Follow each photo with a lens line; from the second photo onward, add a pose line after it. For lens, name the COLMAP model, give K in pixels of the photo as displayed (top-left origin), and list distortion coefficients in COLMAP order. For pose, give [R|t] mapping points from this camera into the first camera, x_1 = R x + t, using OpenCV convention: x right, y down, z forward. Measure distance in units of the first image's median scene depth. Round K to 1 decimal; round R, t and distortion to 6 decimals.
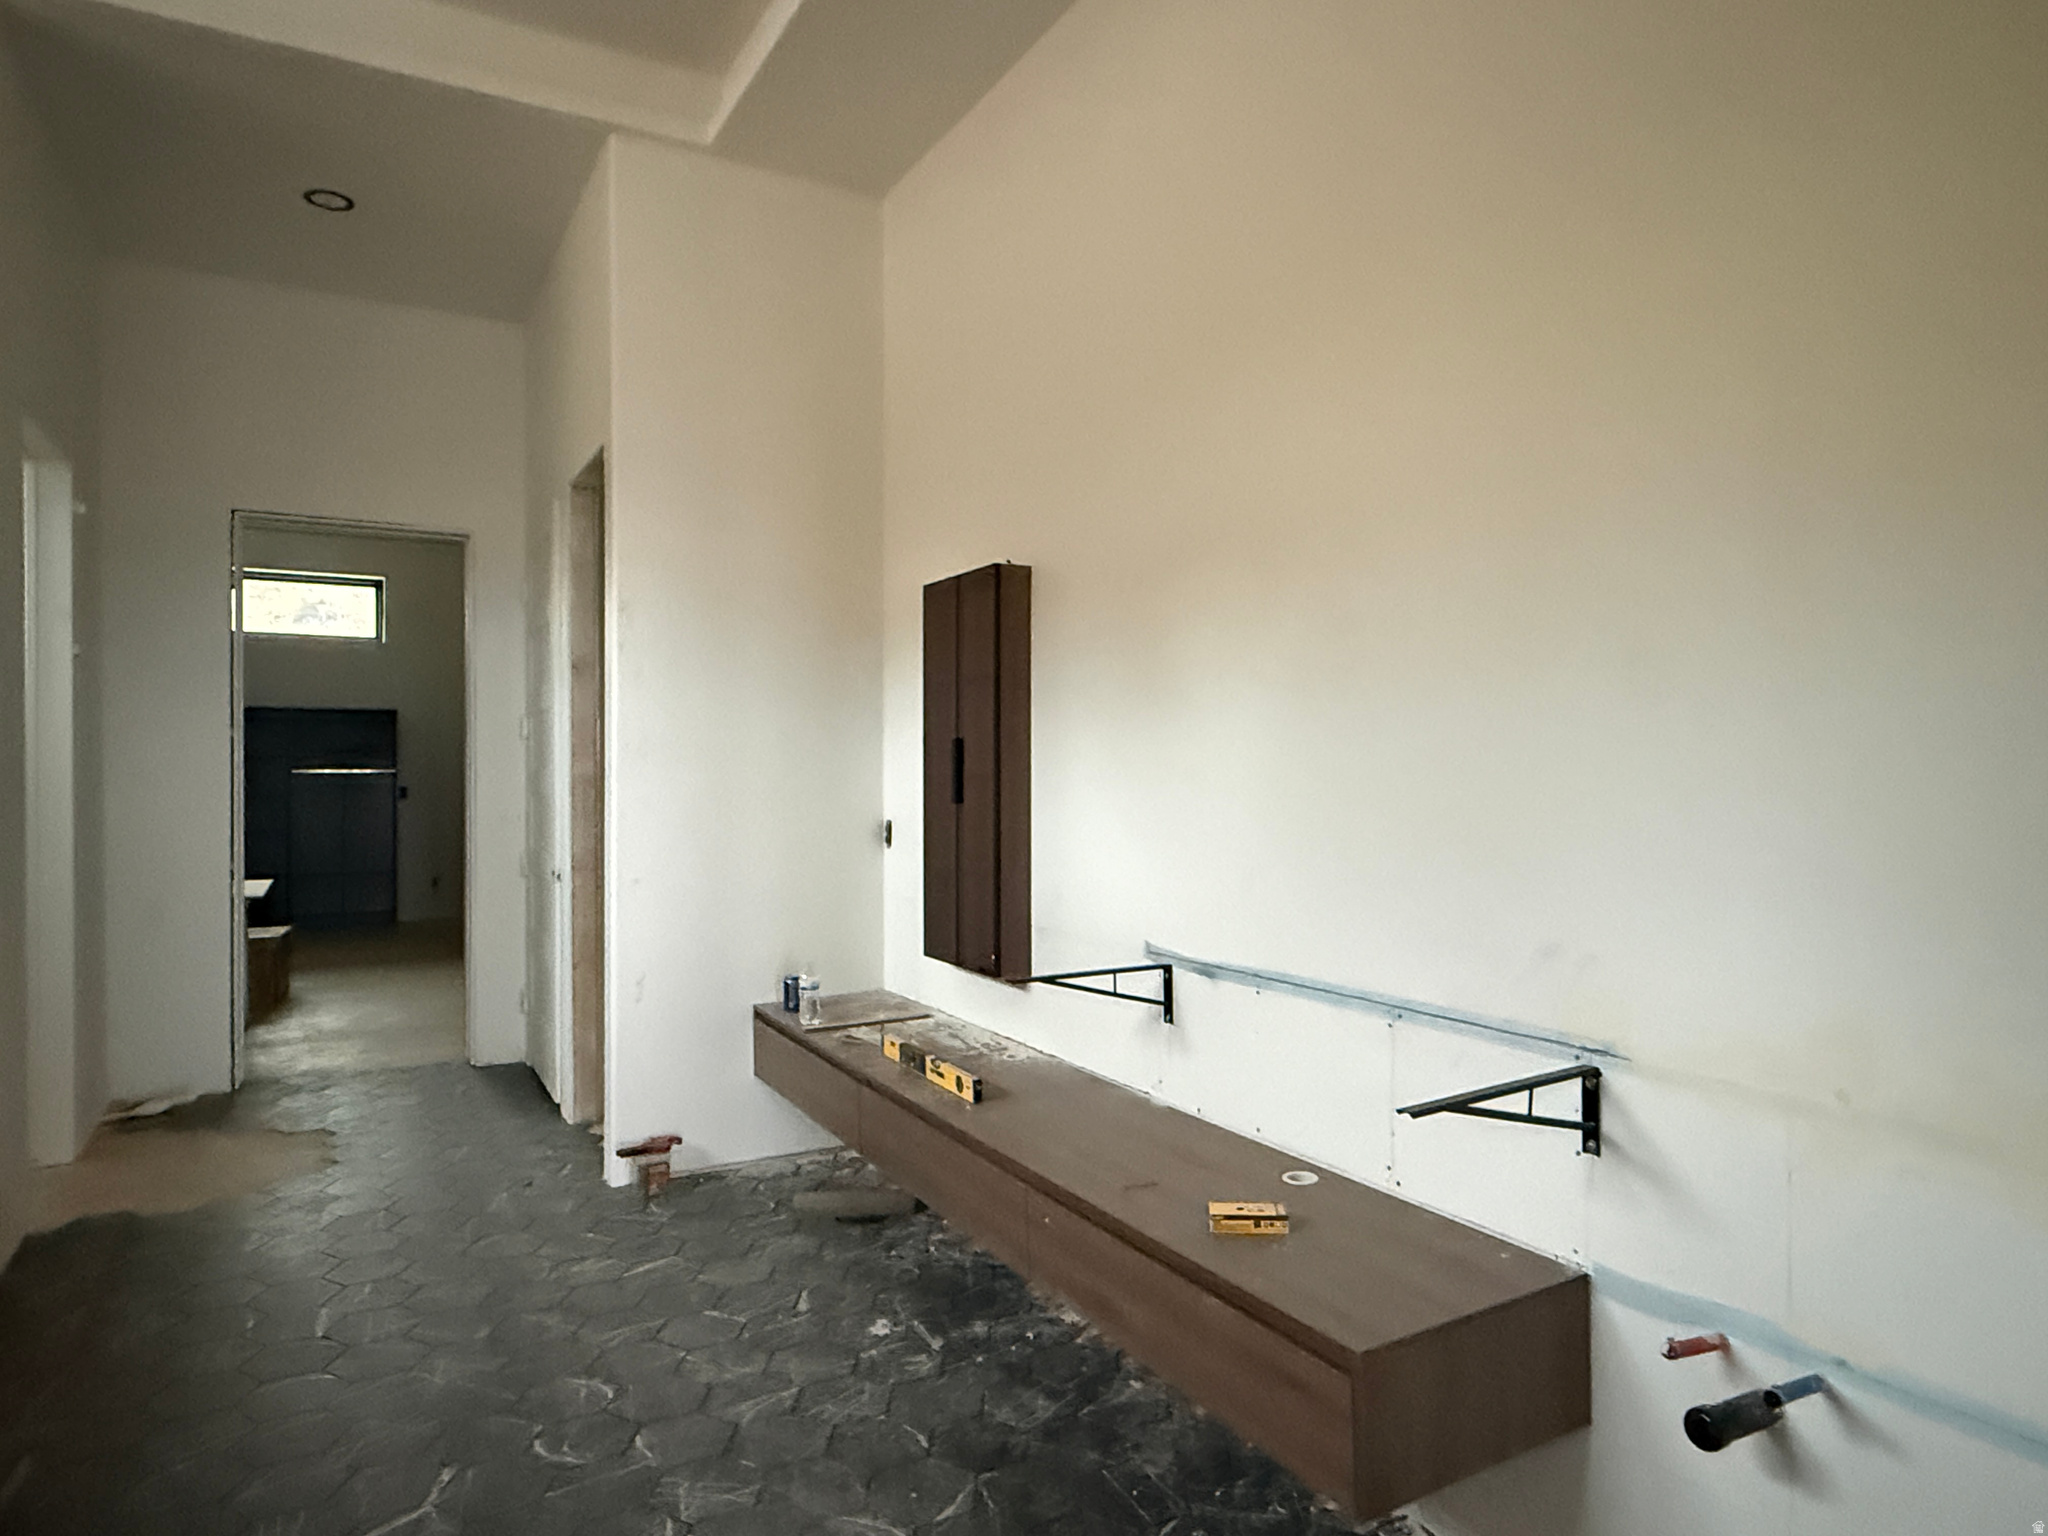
lens RADIAL K [[1244.8, 0, 1017.4], [0, 1244.8, 770.8], [0, 0, 1]] dist [-0.001497, -0.000640]
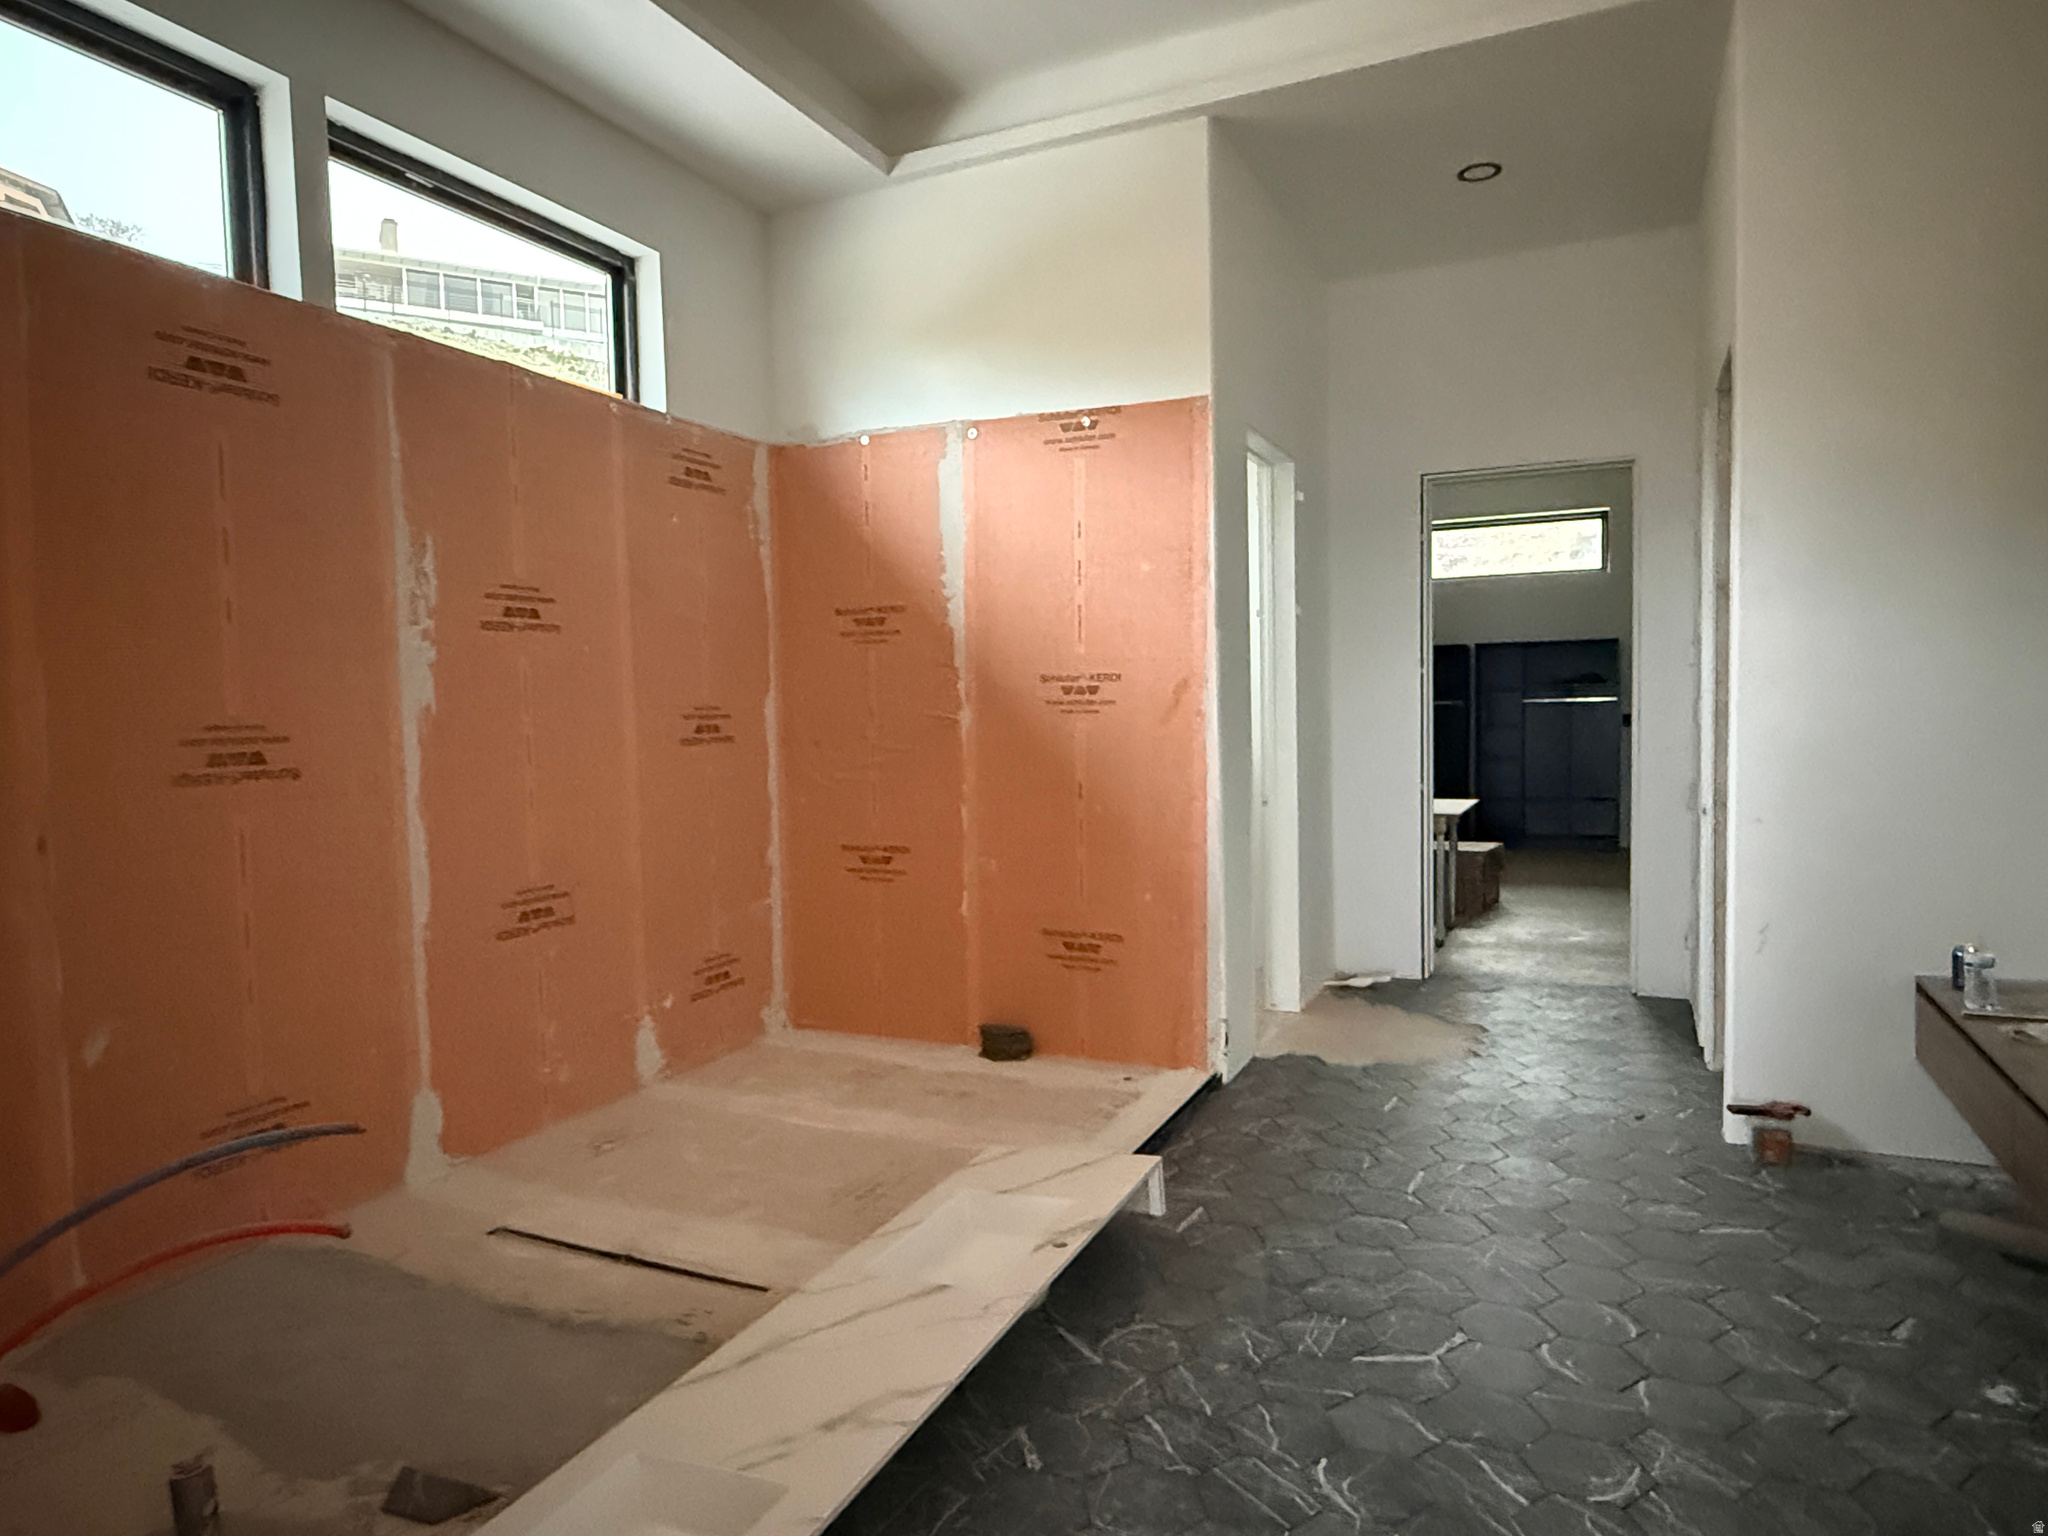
lens RADIAL K [[1244.8, 0, 1017.4], [0, 1244.8, 767.5], [0, 0, 1]] dist [-0.001497, -0.000640]
pose [[0.586925, 0.027565, -0.809172, 0.110137], [0.018240, 0.998716, 0.047253, -0.002612], [0.809436, -0.042493, 0.585668, 0.027481]]
